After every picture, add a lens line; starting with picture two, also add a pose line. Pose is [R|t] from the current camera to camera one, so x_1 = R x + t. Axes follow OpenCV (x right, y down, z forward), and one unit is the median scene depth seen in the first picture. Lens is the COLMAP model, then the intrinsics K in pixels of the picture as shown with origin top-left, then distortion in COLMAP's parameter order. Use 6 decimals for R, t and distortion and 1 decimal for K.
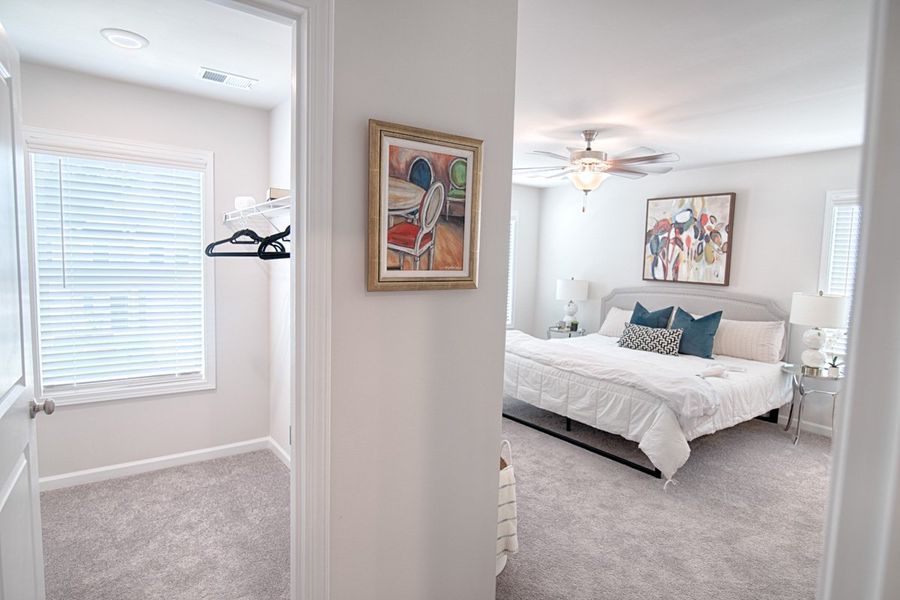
lens RADIAL K [[484.6, 0, 448.0], [0, 484.6, 300.1], [0, 0, 1]] dist [-0.012550, 0.000860]
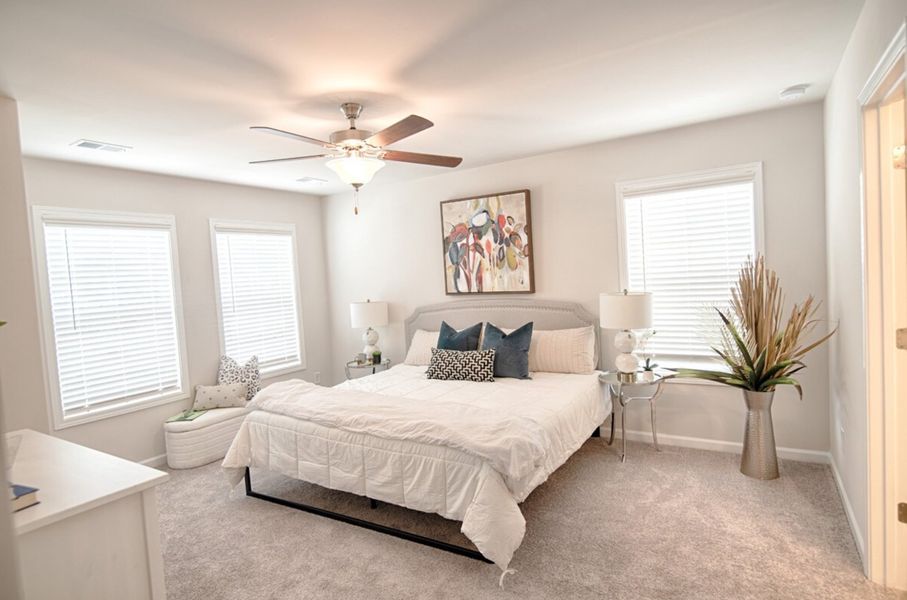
lens RADIAL K [[491.2, 0, 451.5], [0, 491.2, 301.1], [0, 0, 1]] dist [-0.012556, 0.000344]
pose [[0.924127, -0.103181, 0.367891, 0.096559], [0.117664, 0.992906, -0.017089, -0.015827], [-0.363518, 0.059080, 0.929712, 0.200079]]
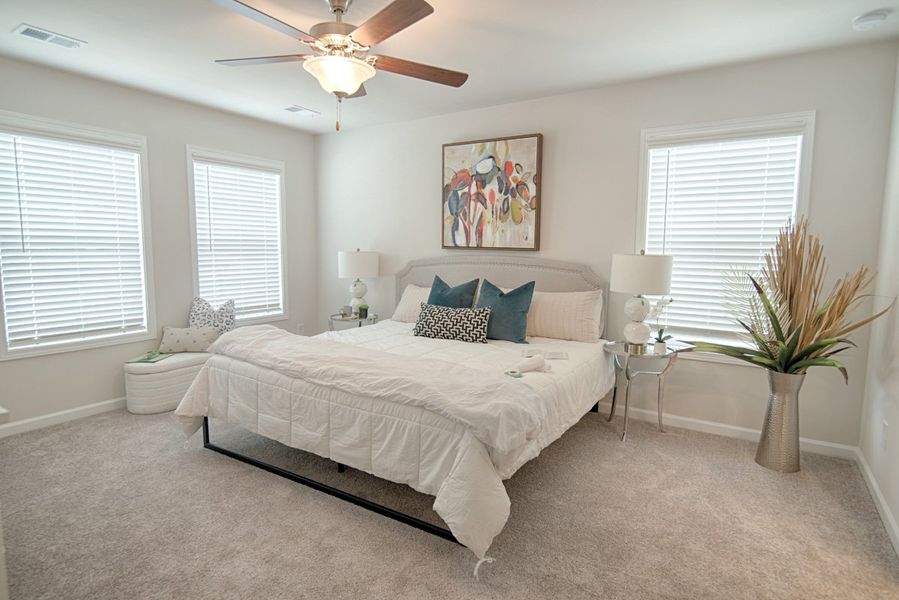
lens RADIAL K [[484.1, 0, 447.5], [0, 484.1, 300.1], [0, 0, 1]] dist [-0.012550, 0.000860]
pose [[0.932983, -0.059170, 0.355022, 0.137833], [0.048434, 0.998062, 0.039060, 0.014262], [-0.356646, -0.019247, 0.934041, 0.282247]]
